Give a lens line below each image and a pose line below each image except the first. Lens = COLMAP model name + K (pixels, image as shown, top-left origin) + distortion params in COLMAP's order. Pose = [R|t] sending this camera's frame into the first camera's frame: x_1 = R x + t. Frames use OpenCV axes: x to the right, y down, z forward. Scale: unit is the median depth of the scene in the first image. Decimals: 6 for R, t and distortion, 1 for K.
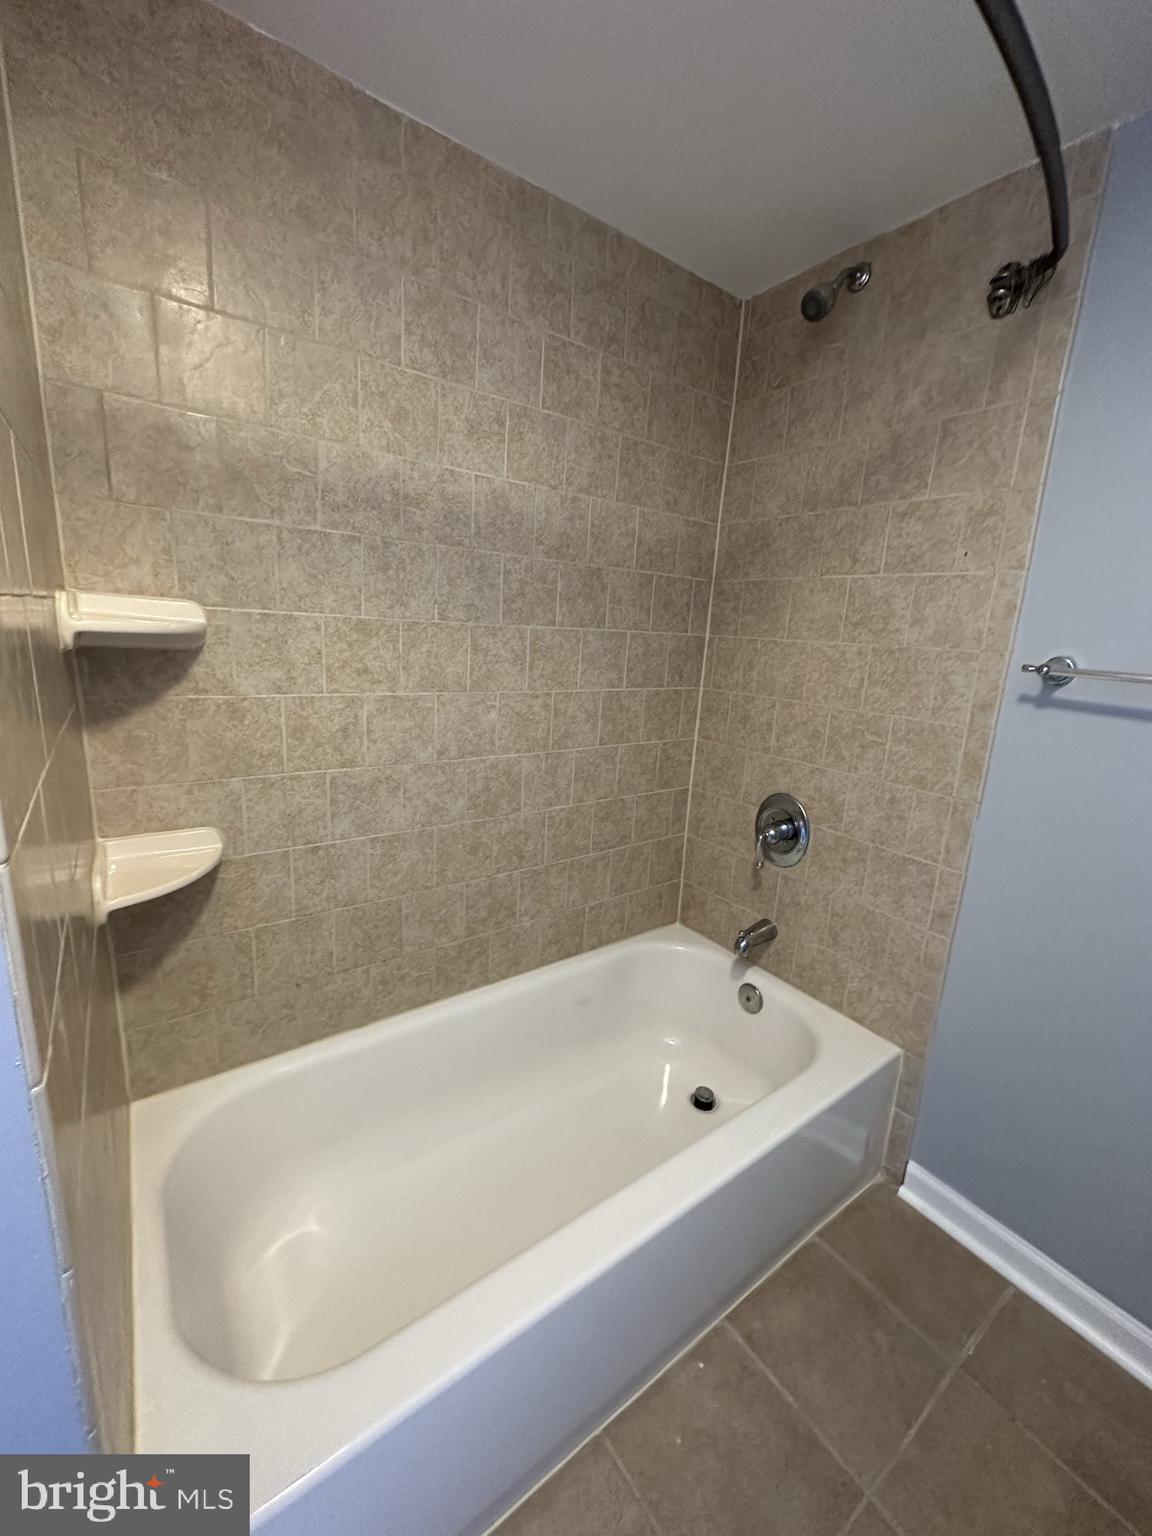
lens RADIAL K [[613.6, 0, 577.7], [0, 613.6, 762.1], [0, 0, 1]] dist [-0.000623, 0.000347]
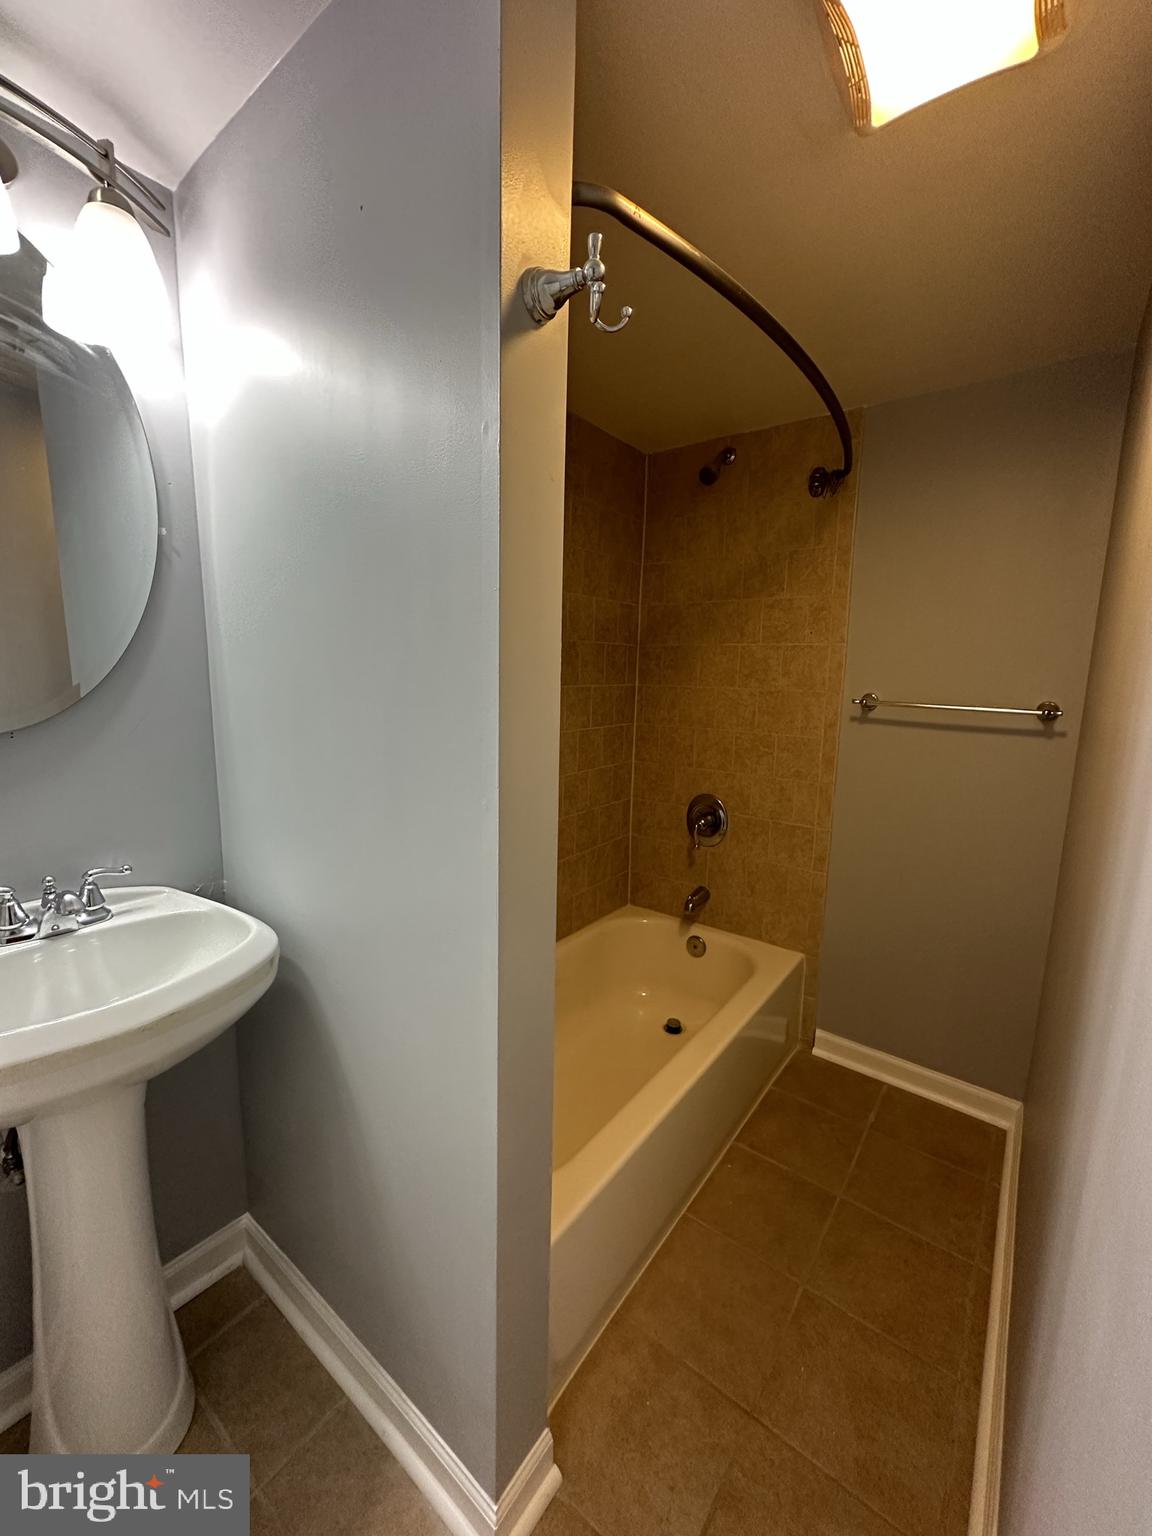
lens RADIAL K [[613.6, 0, 577.7], [0, 613.6, 762.1], [0, 0, 1]] dist [-0.000623, 0.000347]
pose [[0.958332, -0.079693, 0.274314, -0.336947], [0.094596, 0.994650, -0.041512, 0.008940], [-0.269538, 0.065731, 0.960744, -0.289852]]
